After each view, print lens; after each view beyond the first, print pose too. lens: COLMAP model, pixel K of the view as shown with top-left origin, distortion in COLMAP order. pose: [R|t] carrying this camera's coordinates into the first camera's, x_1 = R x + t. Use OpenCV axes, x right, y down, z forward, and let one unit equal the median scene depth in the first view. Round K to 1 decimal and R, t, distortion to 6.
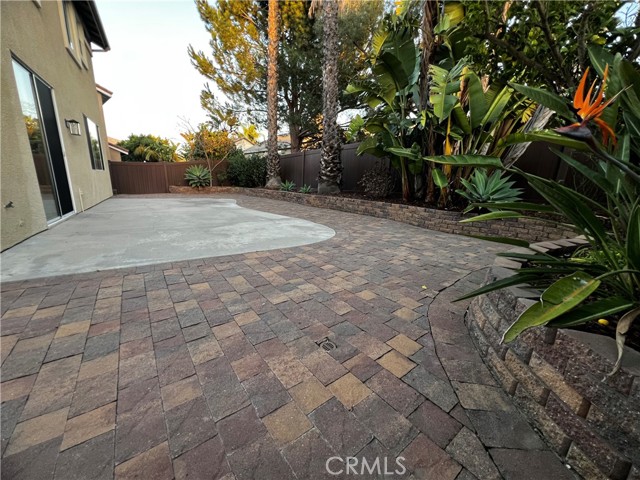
lens RADIAL K [[258.6, 0, 321.1], [0, 258.6, 240.2], [0, 0, 1]] dist [-0.001847, 0.000815]
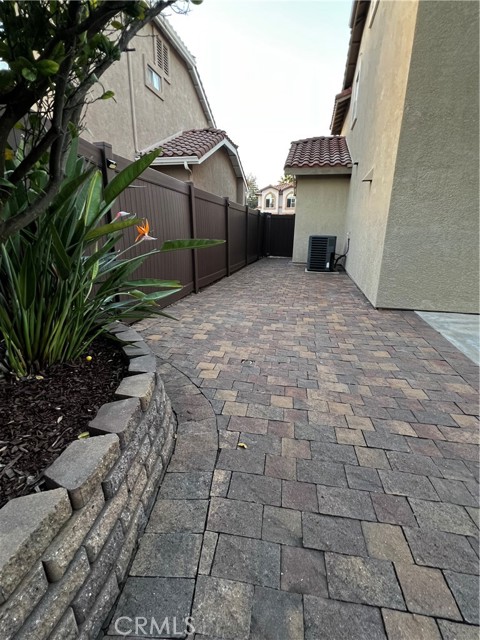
lens RADIAL K [[299.7, 0, 238.8], [0, 299.7, 322.1], [0, 0, 1]] dist [0.000230, -0.000489]
pose [[-0.706670, 0.175519, -0.685427, 0.867036], [-0.193392, 0.883939, 0.425737, -0.390694], [0.680600, 0.433412, -0.590709, 1.324223]]
